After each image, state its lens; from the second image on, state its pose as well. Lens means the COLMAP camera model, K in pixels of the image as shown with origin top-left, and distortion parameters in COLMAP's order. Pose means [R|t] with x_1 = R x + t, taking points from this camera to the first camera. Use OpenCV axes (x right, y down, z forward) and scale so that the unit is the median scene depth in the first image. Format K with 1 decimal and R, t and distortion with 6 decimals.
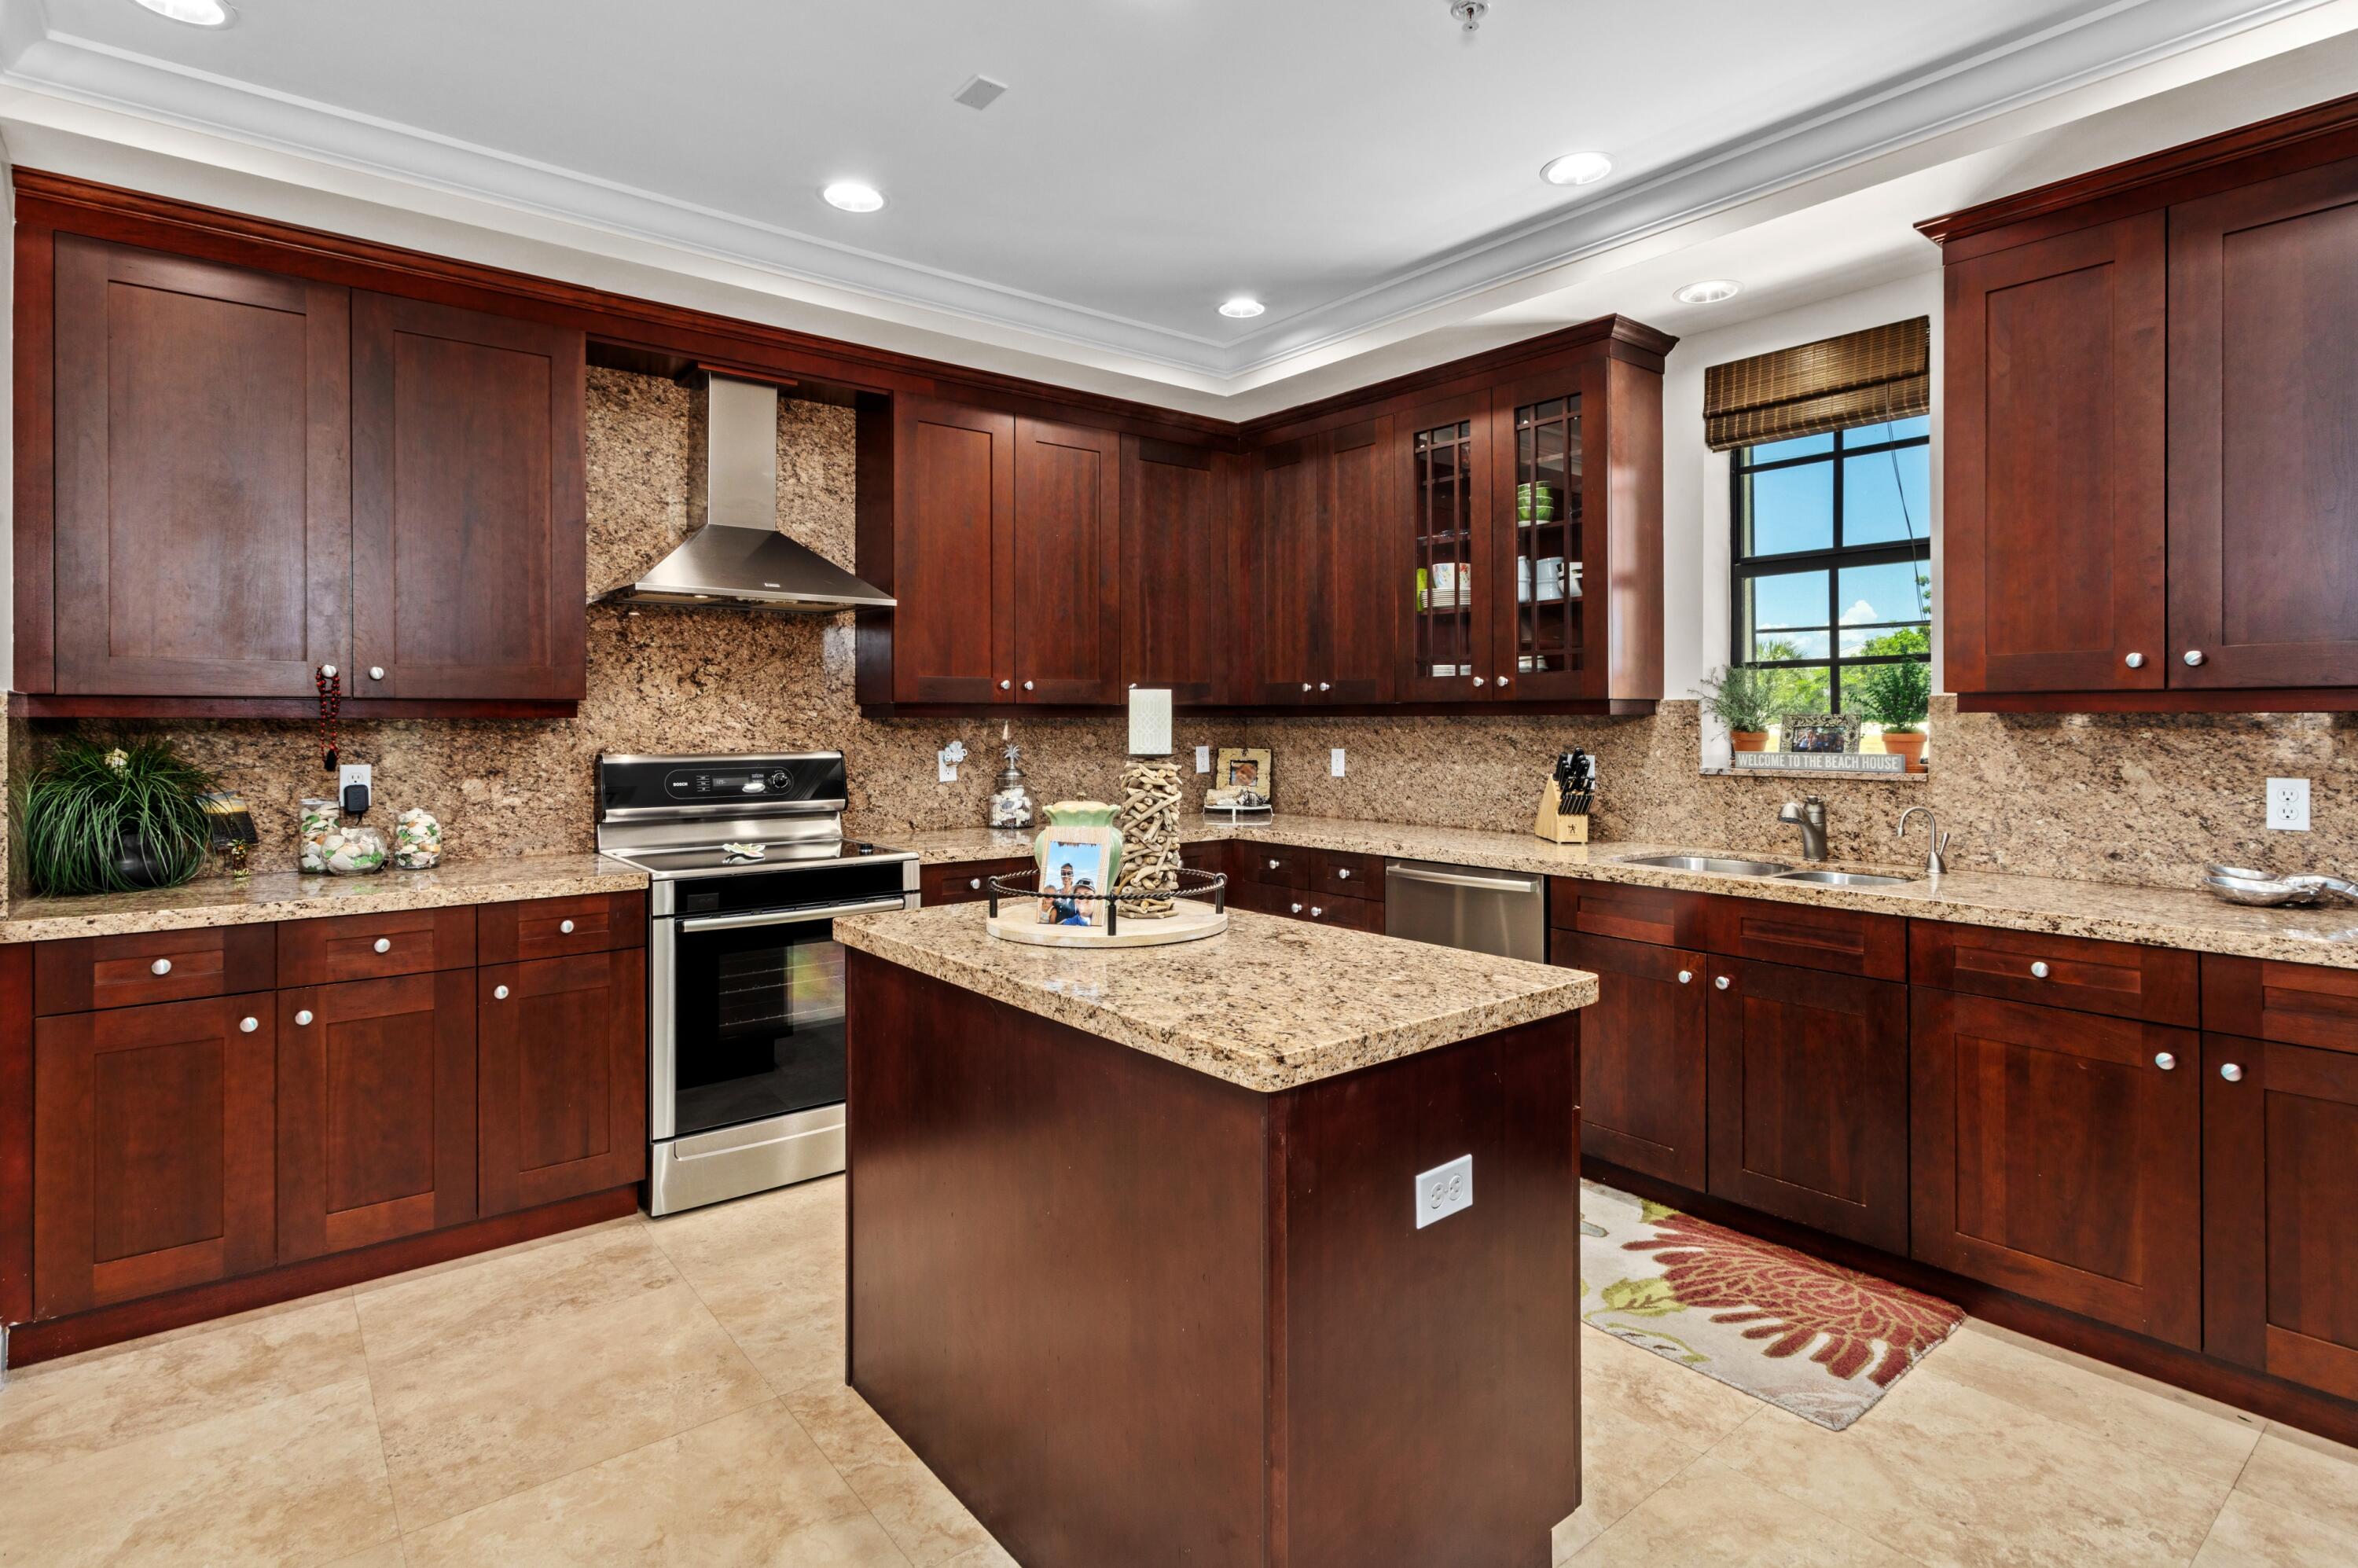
lens RADIAL K [[1176.0, 0, 1189.2], [0, 1176.0, 712.5], [0, 0, 1]] dist [-0.001687, 0.000998]
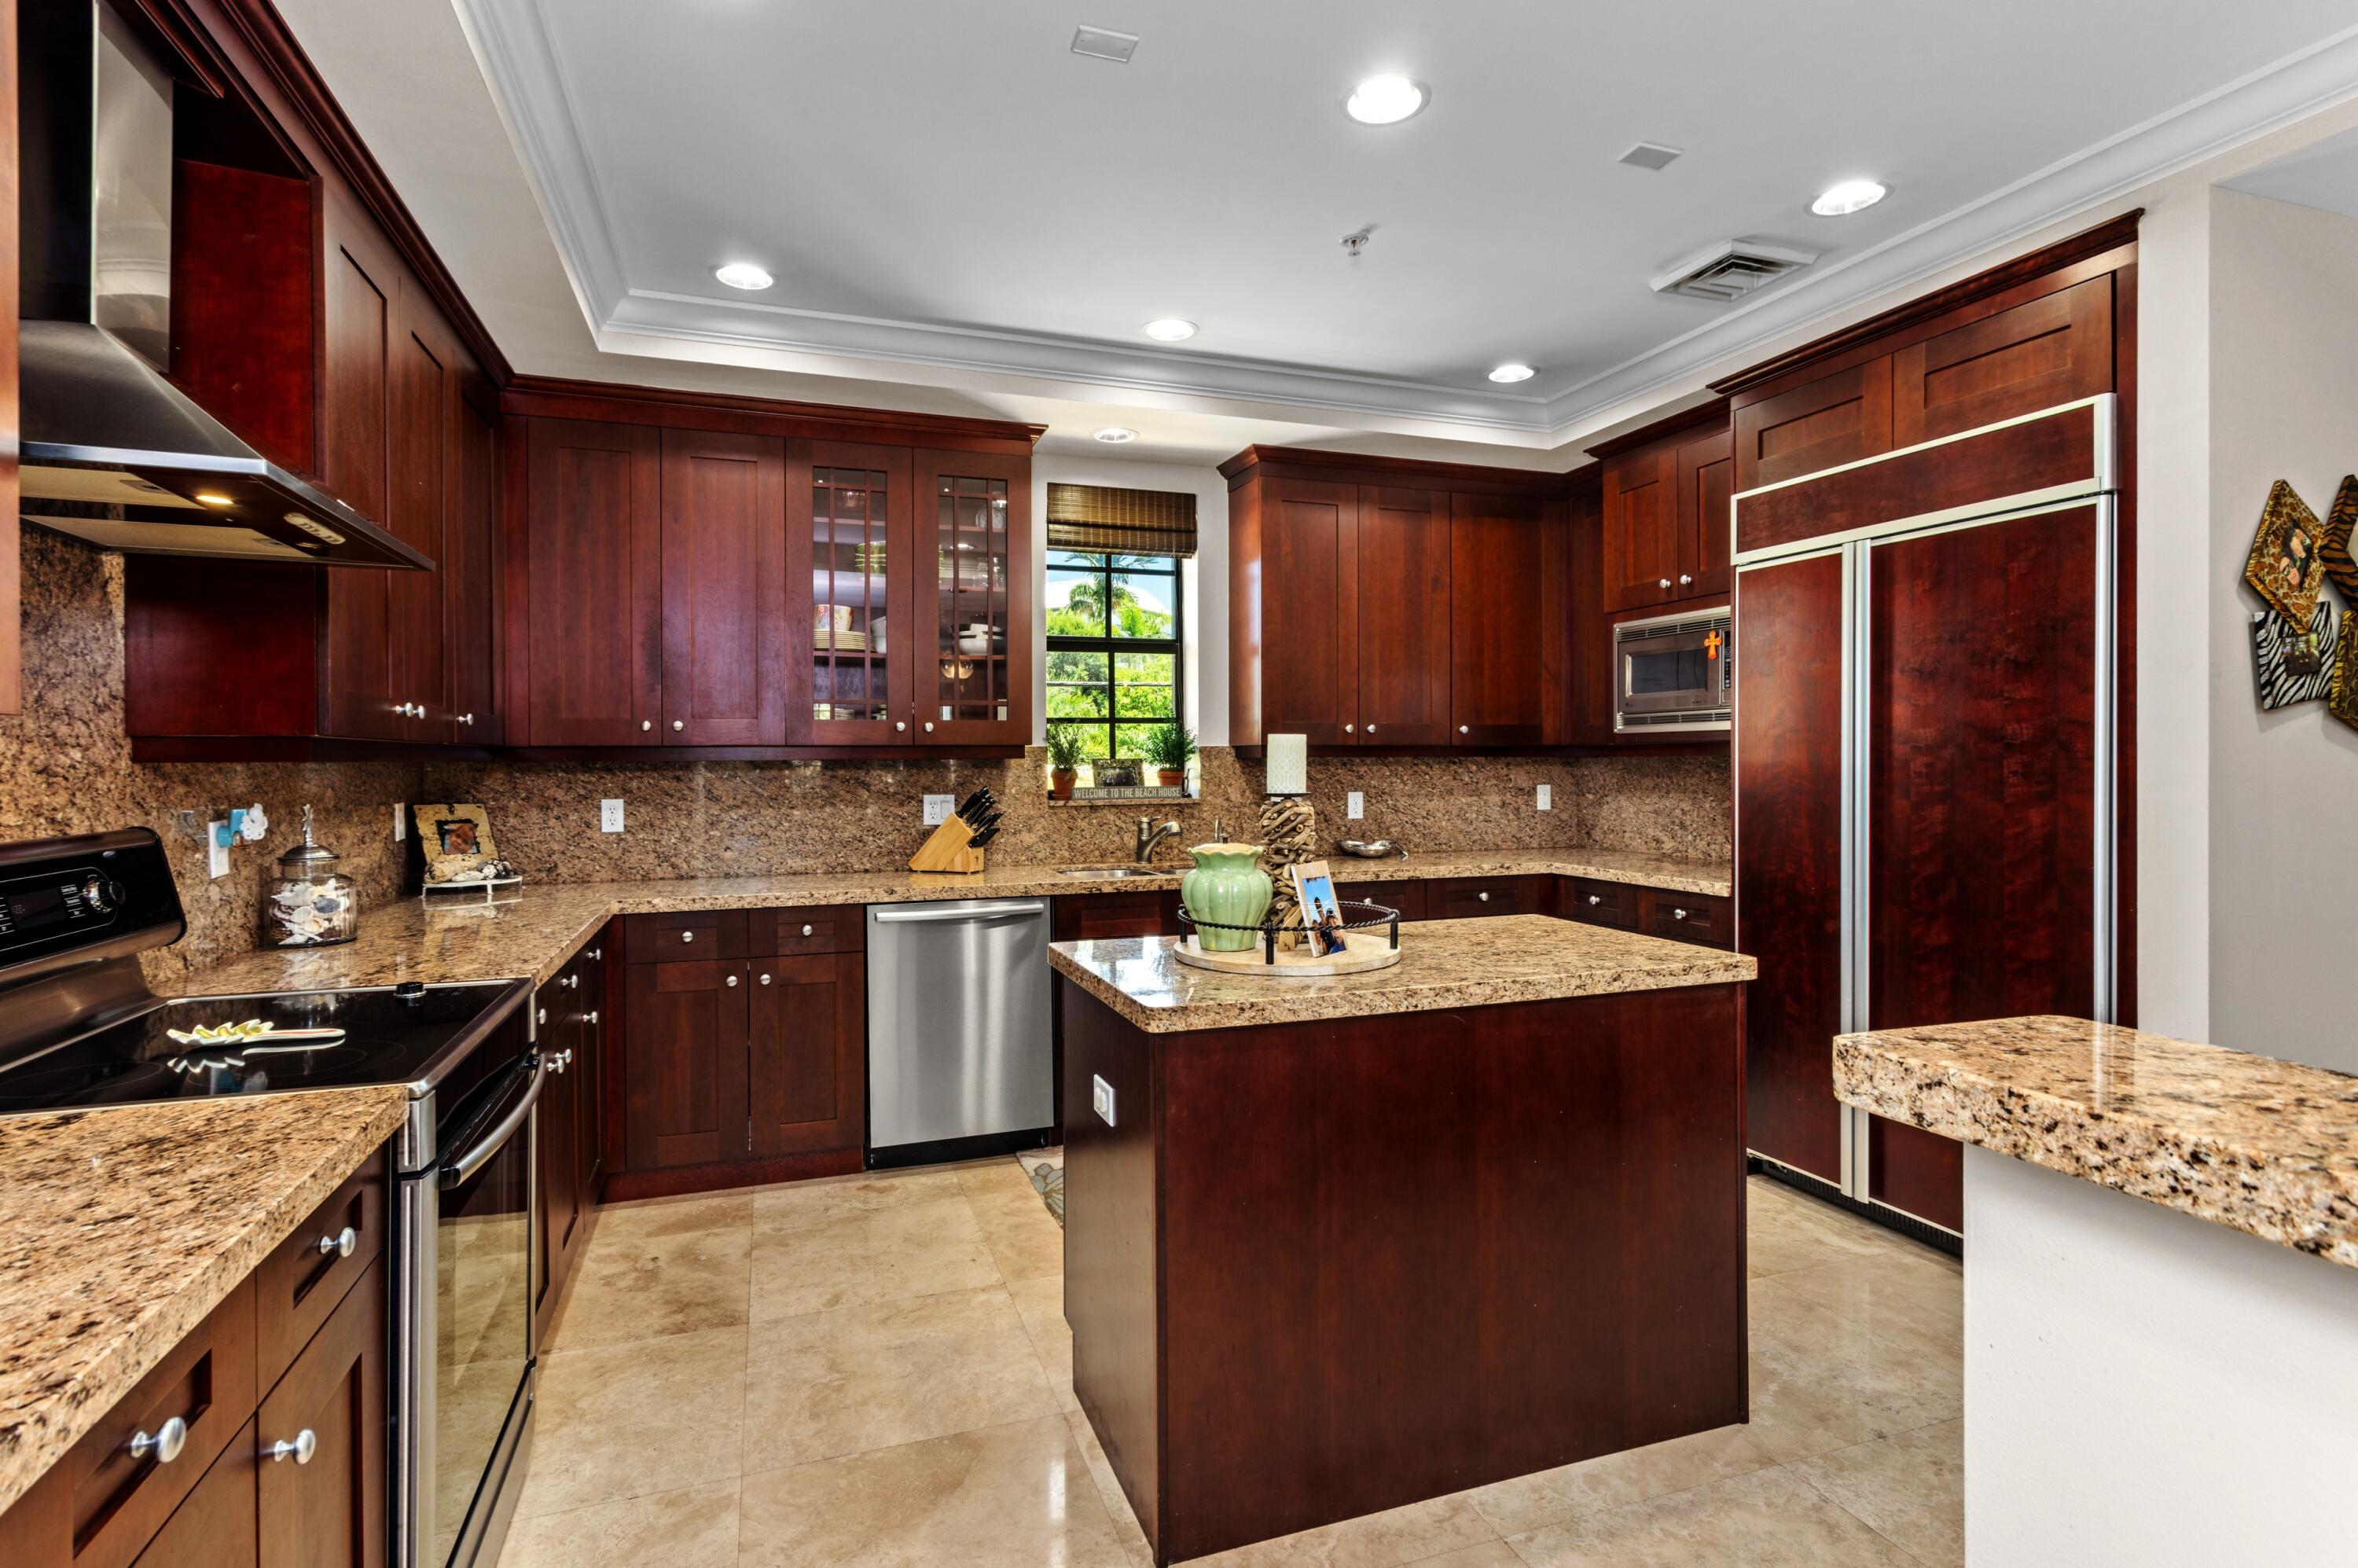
lens RADIAL K [[1146.5, 0, 1171.6], [0, 1146.5, 753.7], [0, 0, 1]] dist [0.000930, 0.001877]
pose [[0.341908, 0.005602, 0.939717, -0.641877], [-0.001870, 0.999984, -0.005281, 0.002583], [-0.939732, 0.000049, 0.341913, 0.440940]]
